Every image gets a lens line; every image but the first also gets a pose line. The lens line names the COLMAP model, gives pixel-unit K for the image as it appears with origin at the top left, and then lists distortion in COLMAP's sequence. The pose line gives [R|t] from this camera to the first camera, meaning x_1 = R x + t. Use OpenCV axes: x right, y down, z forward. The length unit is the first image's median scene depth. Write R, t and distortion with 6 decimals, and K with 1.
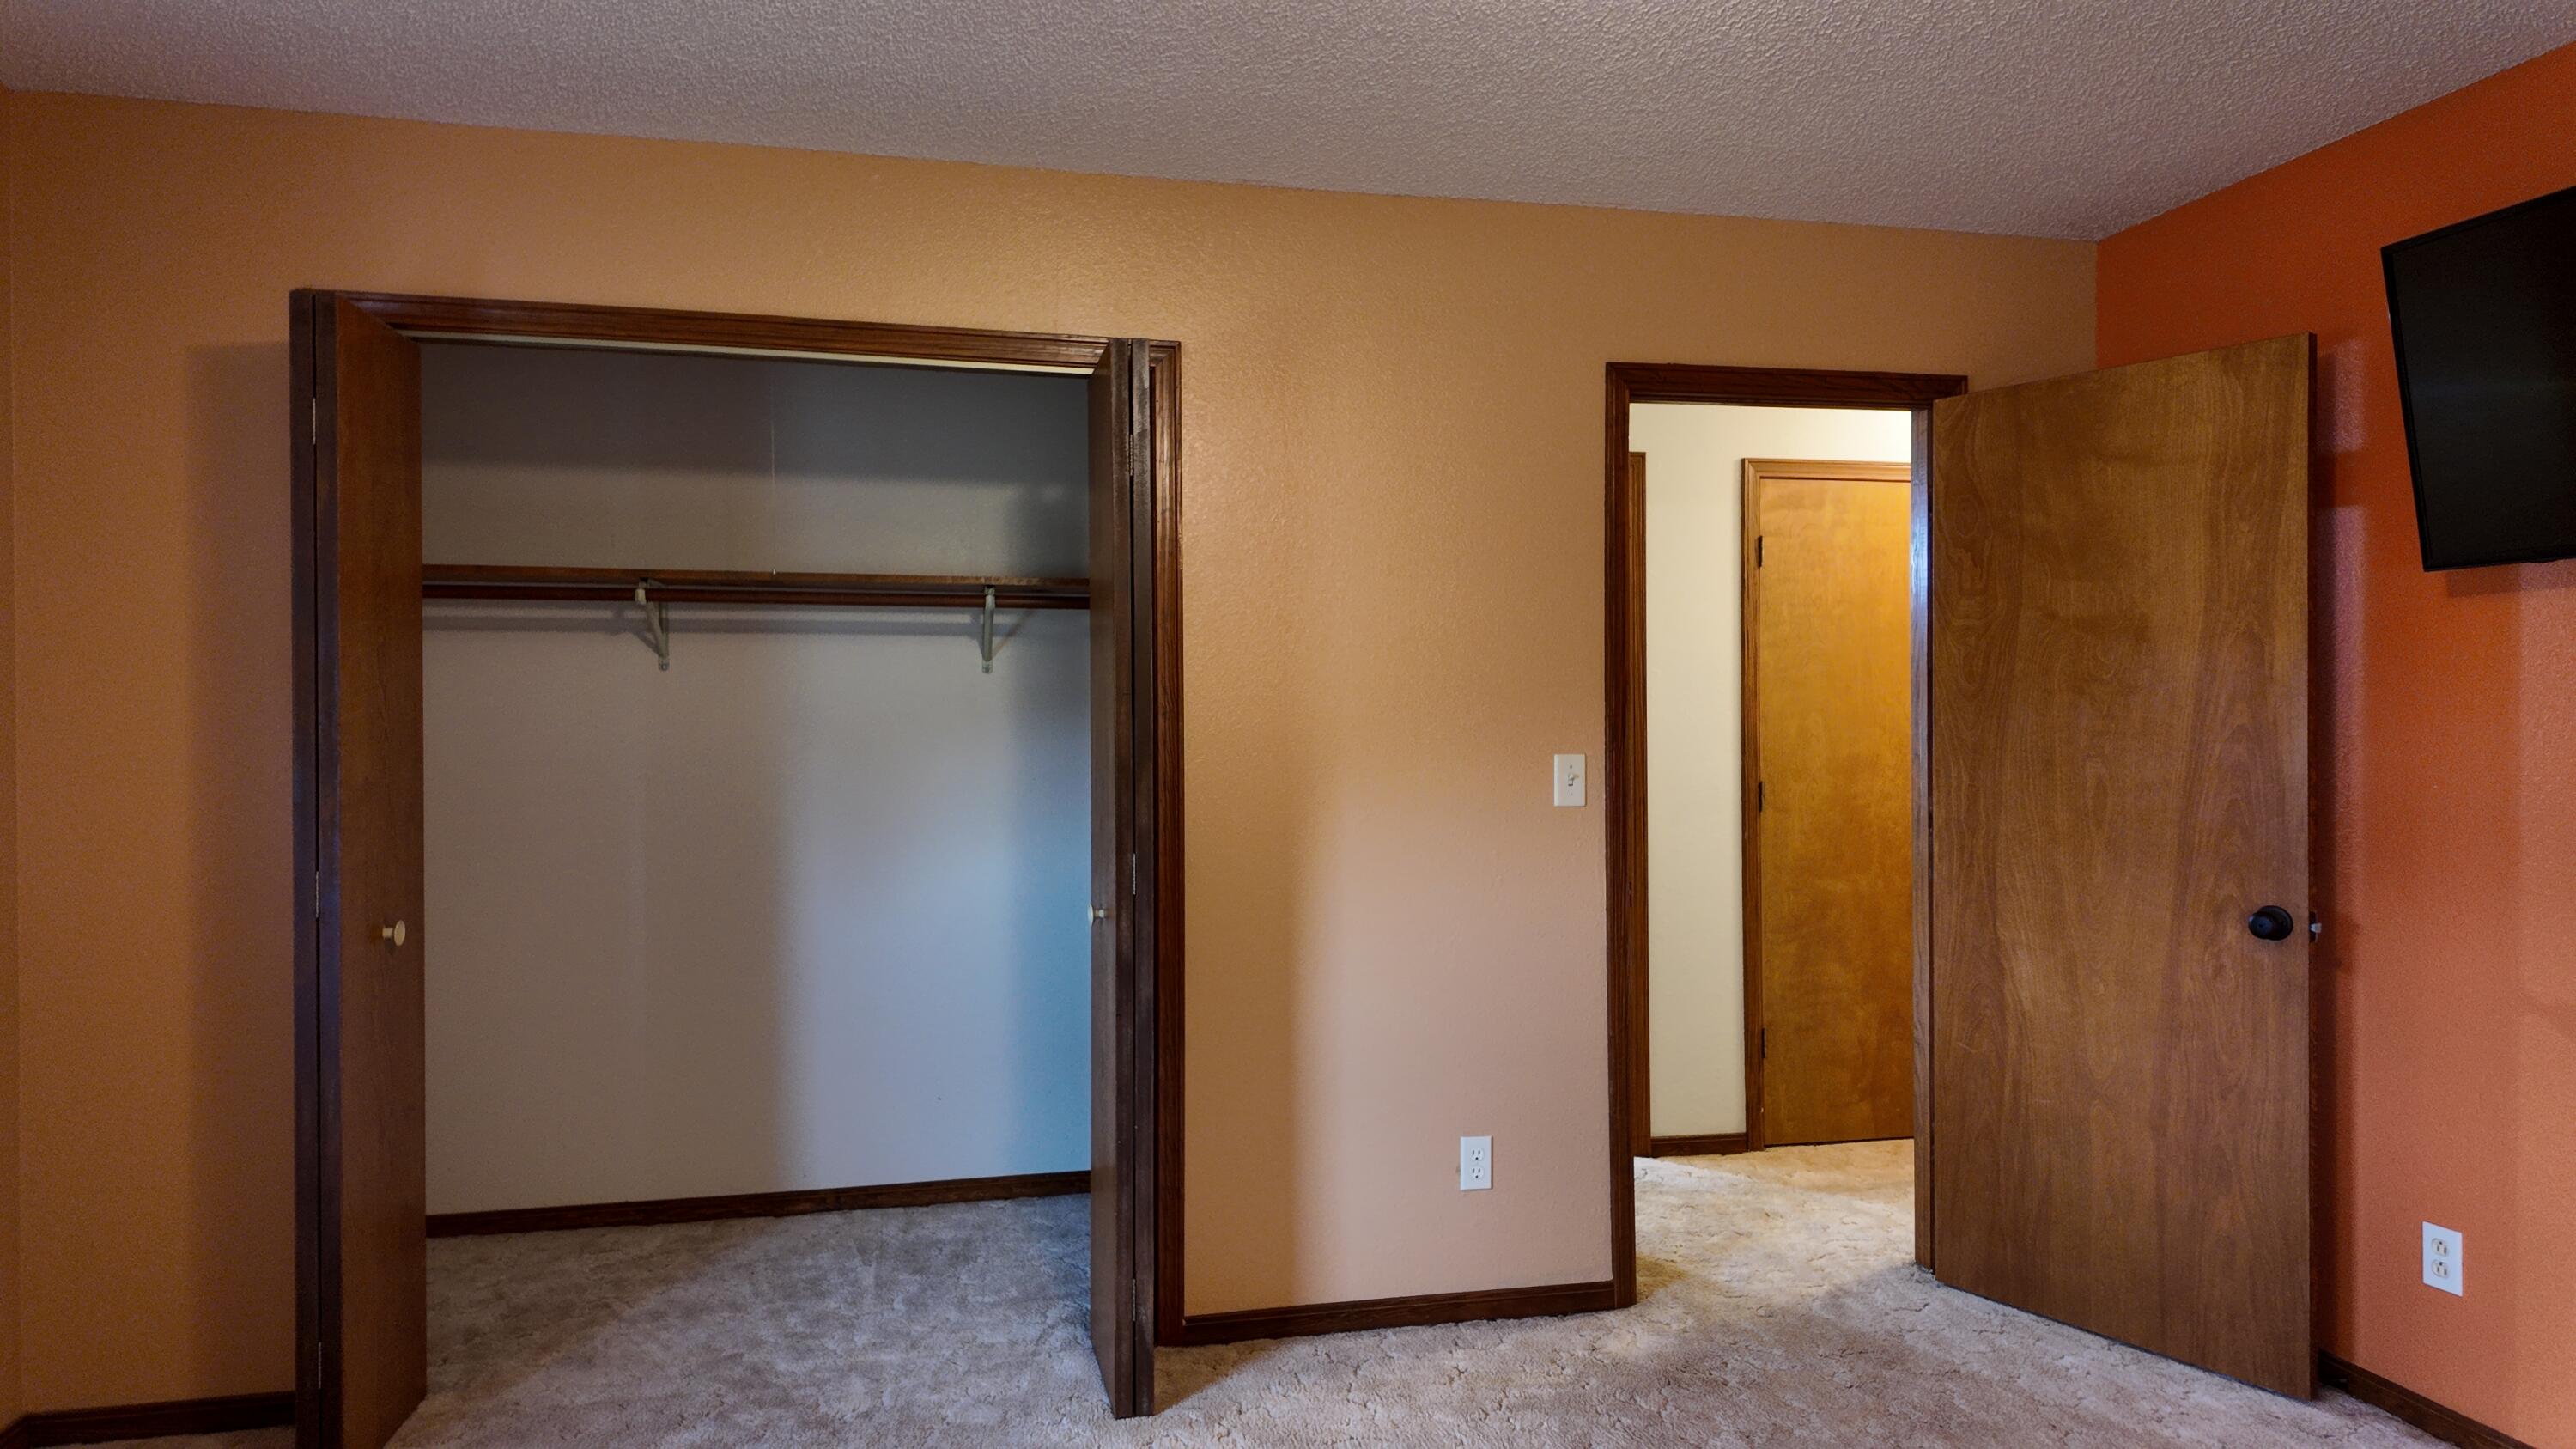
lens RADIAL K [[1498.4, 0, 1287.5], [0, 1498.4, 717.1], [0, 0, 1]] dist [0.044324, -0.046993]
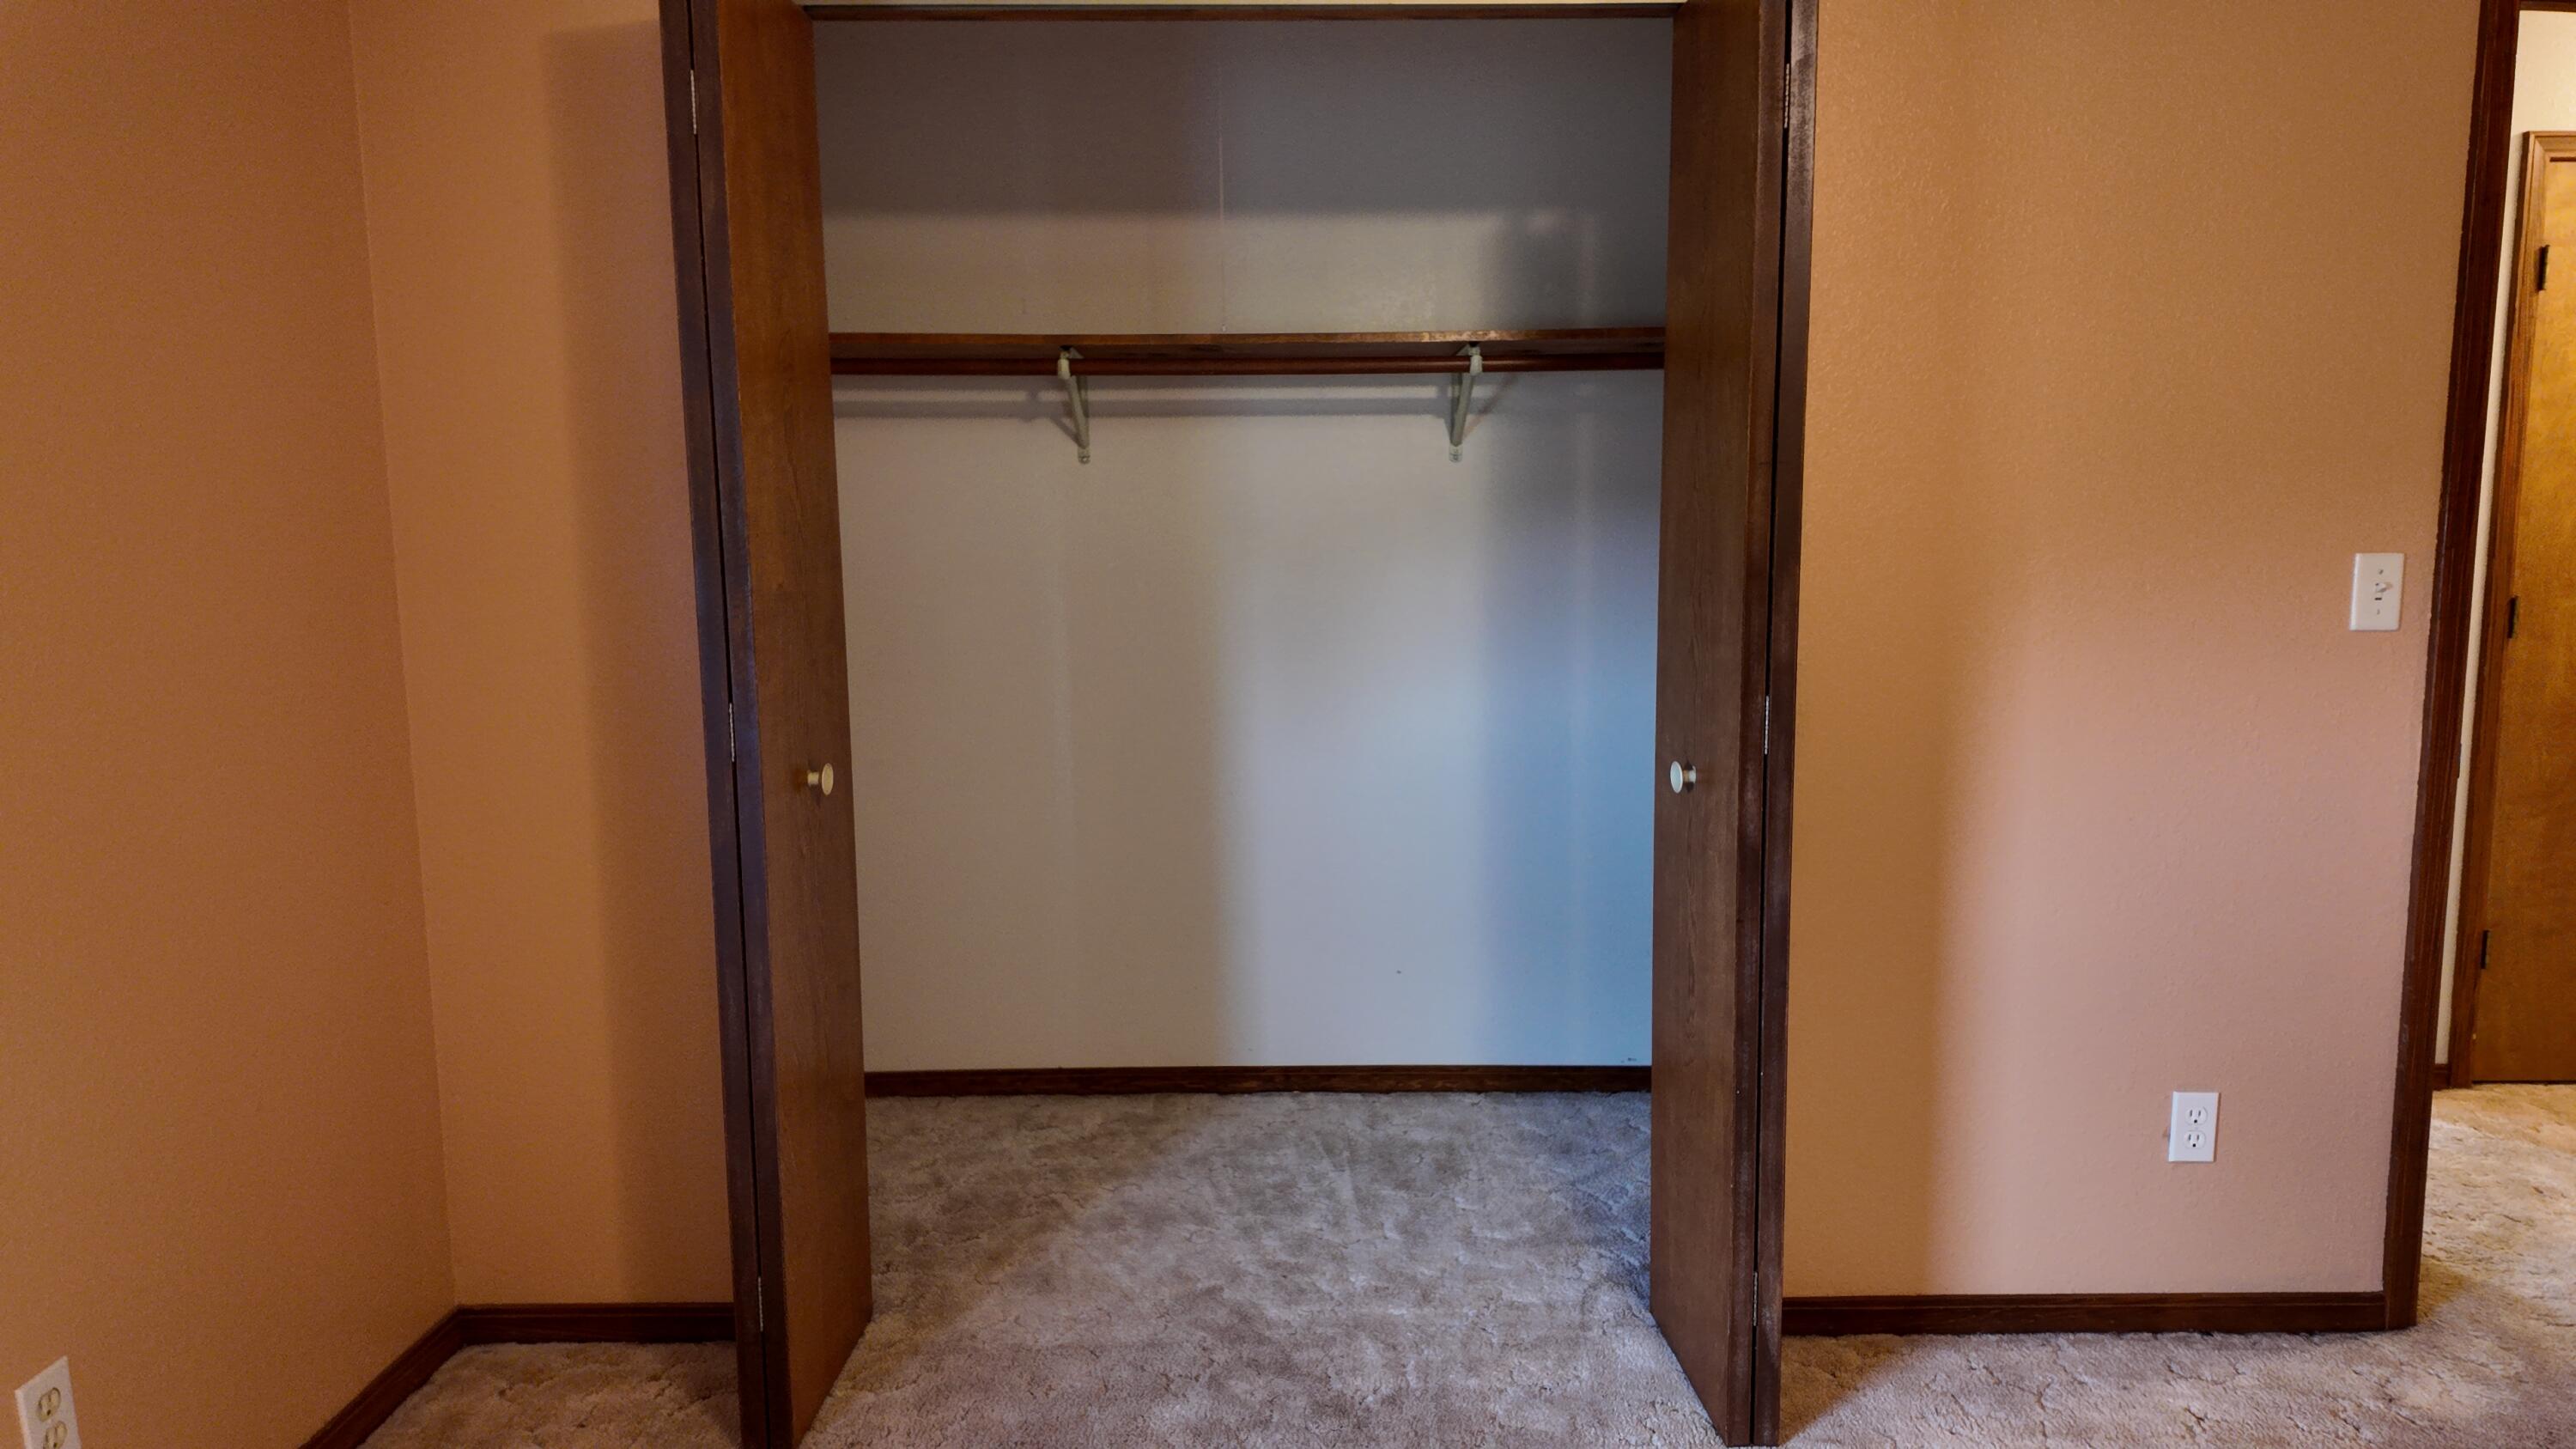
lens RADIAL K [[1498.4, 0, 1293.0], [0, 1498.4, 710.2], [0, 0, 1]] dist [0.044324, -0.046993]
pose [[0.977713, 0.015274, -0.209391, -0.146702], [0.008093, 0.993867, 0.110283, 0.016529], [0.209792, -0.109519, 0.971593, 0.230784]]
